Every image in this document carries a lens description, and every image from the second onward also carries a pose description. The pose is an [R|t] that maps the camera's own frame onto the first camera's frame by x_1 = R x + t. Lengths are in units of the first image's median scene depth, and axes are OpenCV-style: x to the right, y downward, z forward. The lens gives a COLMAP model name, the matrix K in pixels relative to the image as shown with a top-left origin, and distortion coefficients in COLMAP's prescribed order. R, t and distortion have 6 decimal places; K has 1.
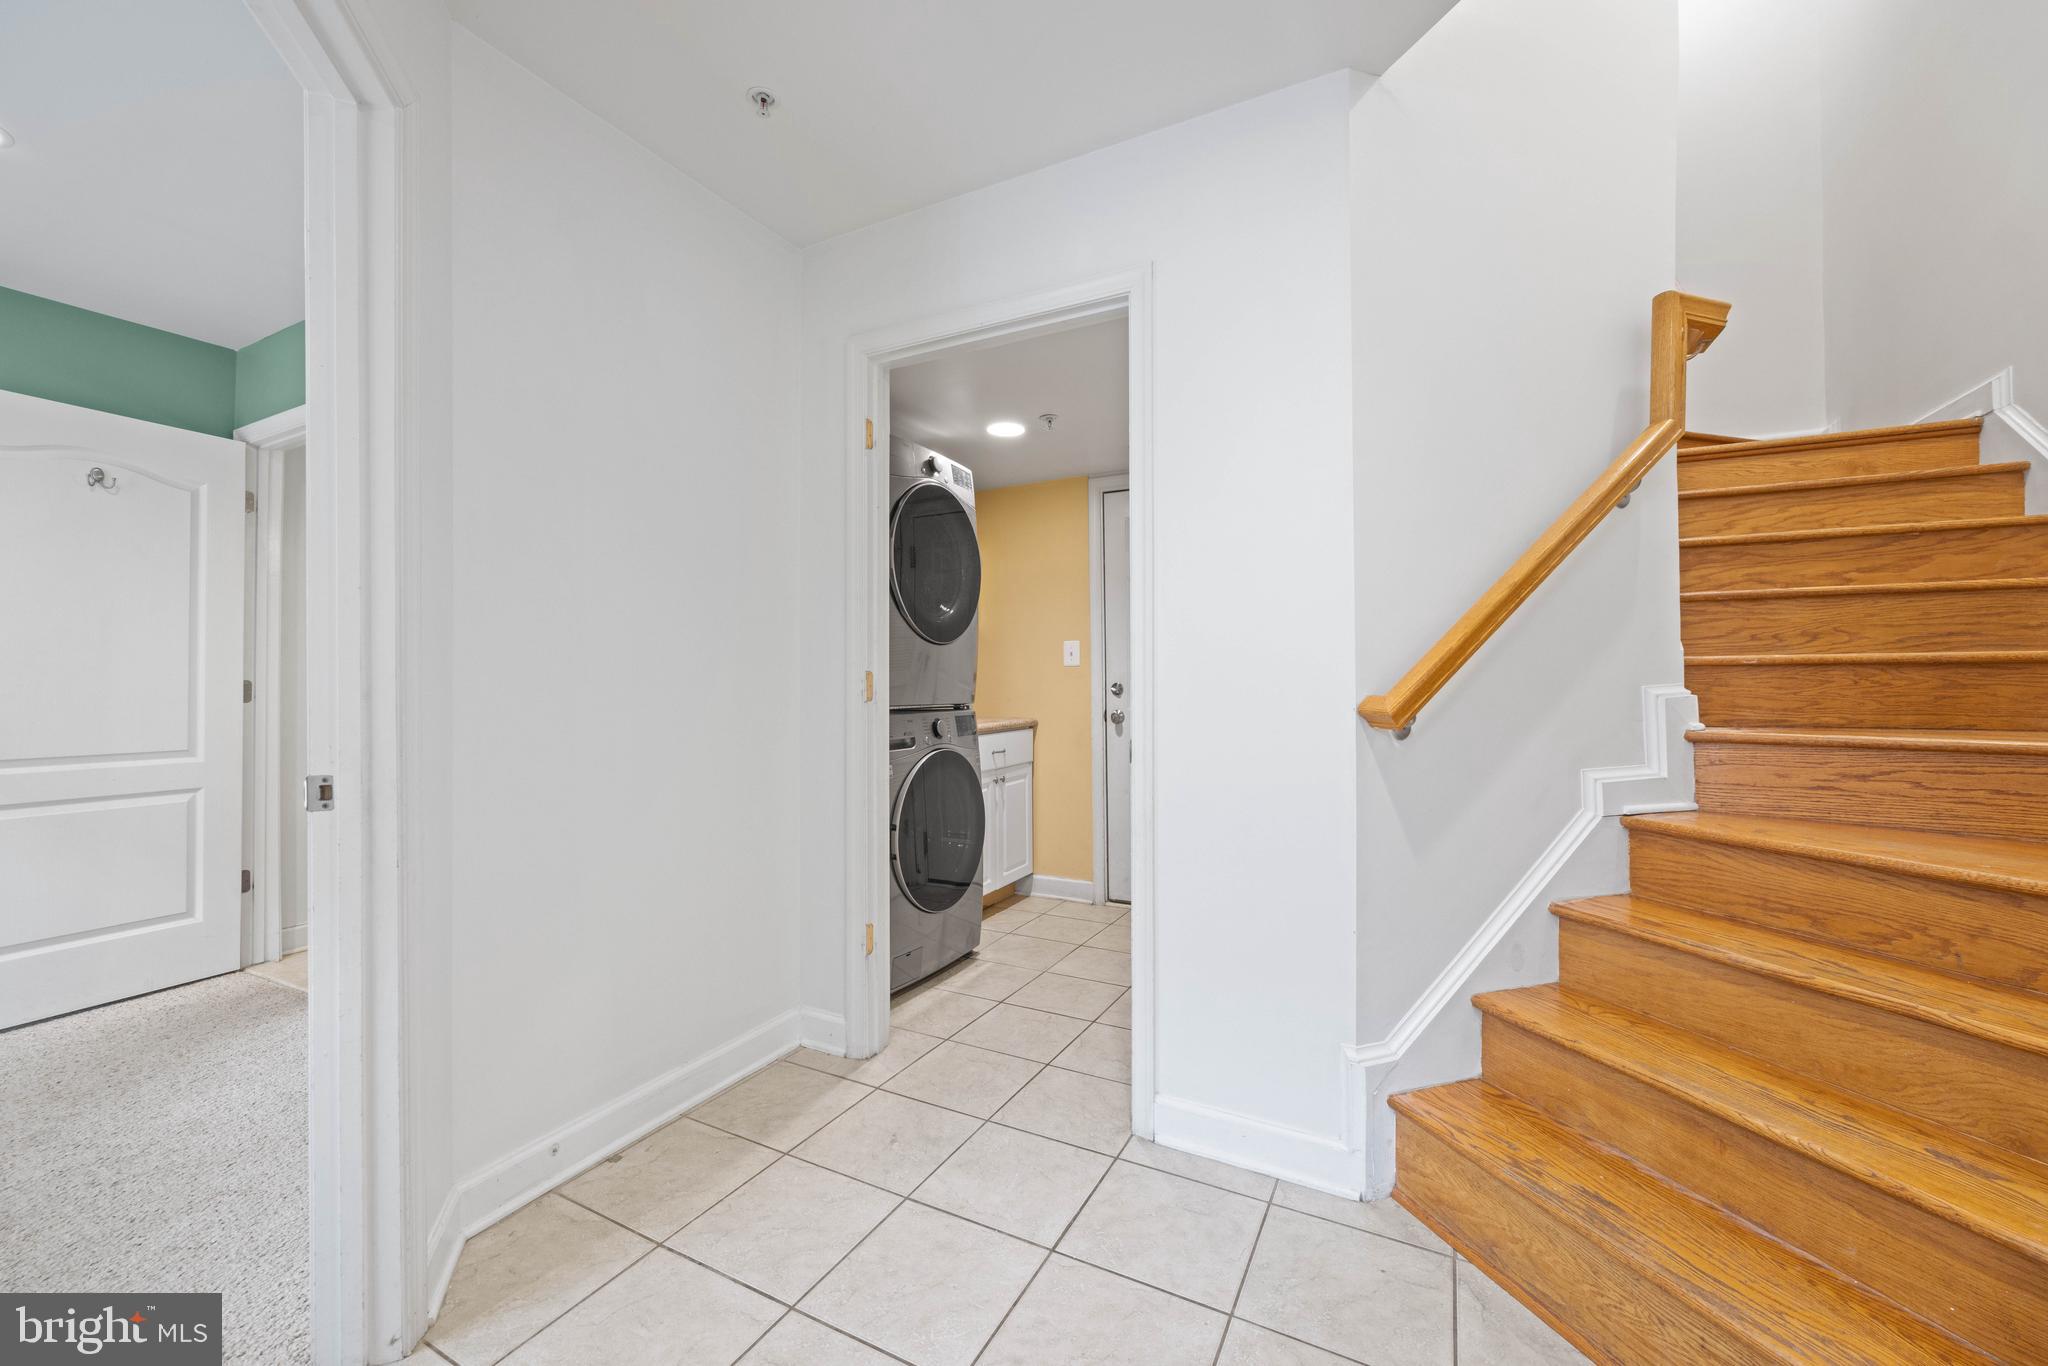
lens RADIAL K [[837.7, 0, 1010.5], [0, 837.7, 679.2], [0, 0, 1]] dist [-0.001927, -0.000250]
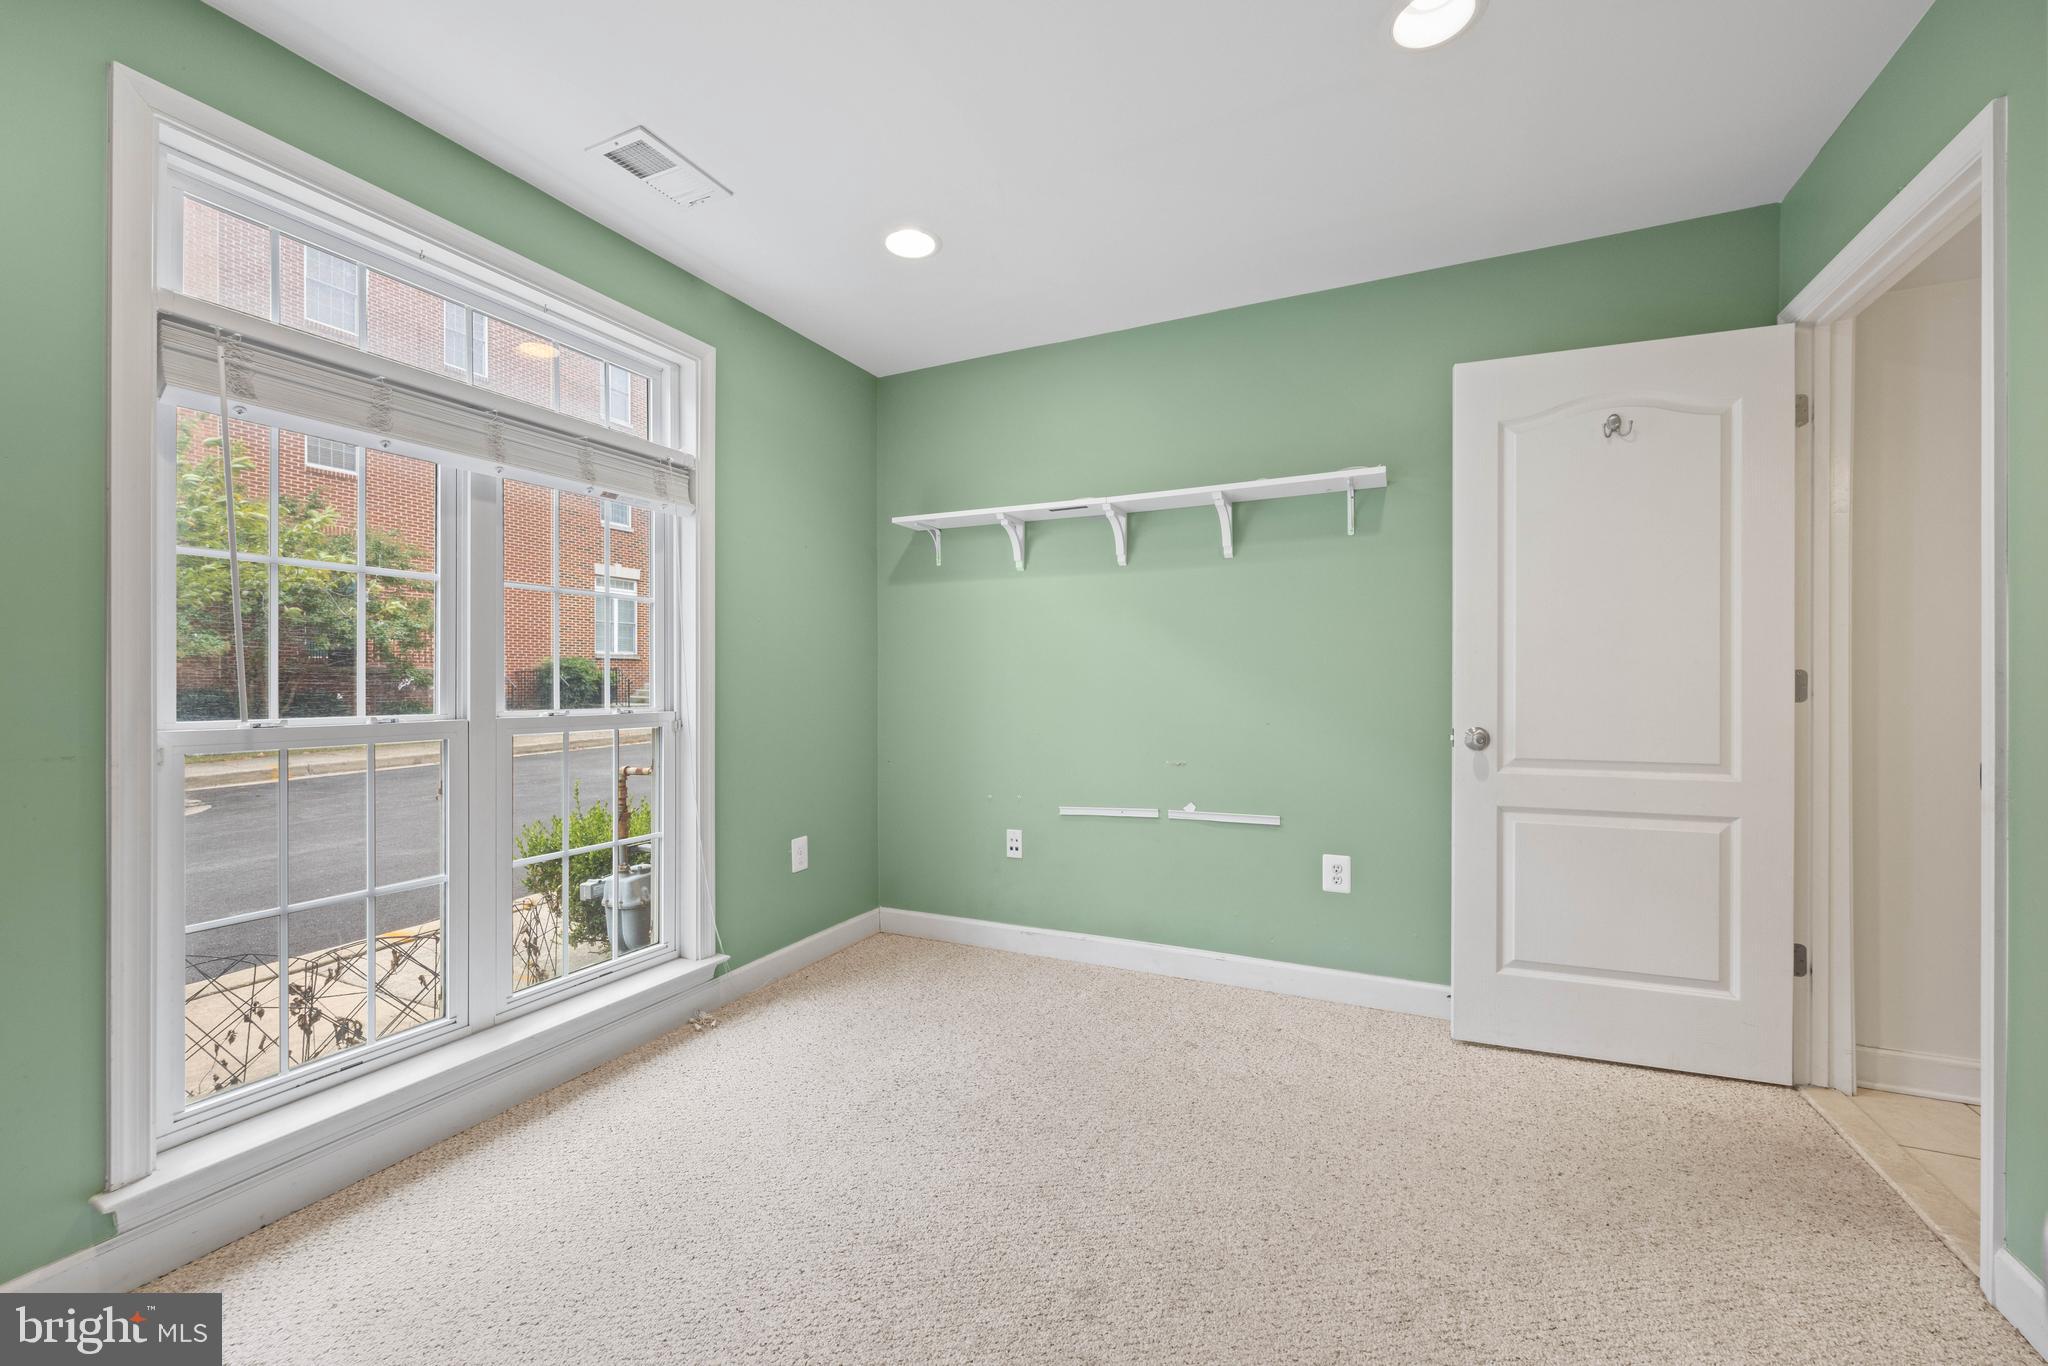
lens RADIAL K [[837.7, 0, 1019.2], [0, 837.7, 679.3], [0, 0, 1]] dist [-0.001927, -0.000250]
pose [[0.073446, -0.001325, -0.997298, -0.277193], [0.006626, 0.999978, -0.000840, 0.005686], [0.997277, -0.006546, 0.073453, 0.312372]]
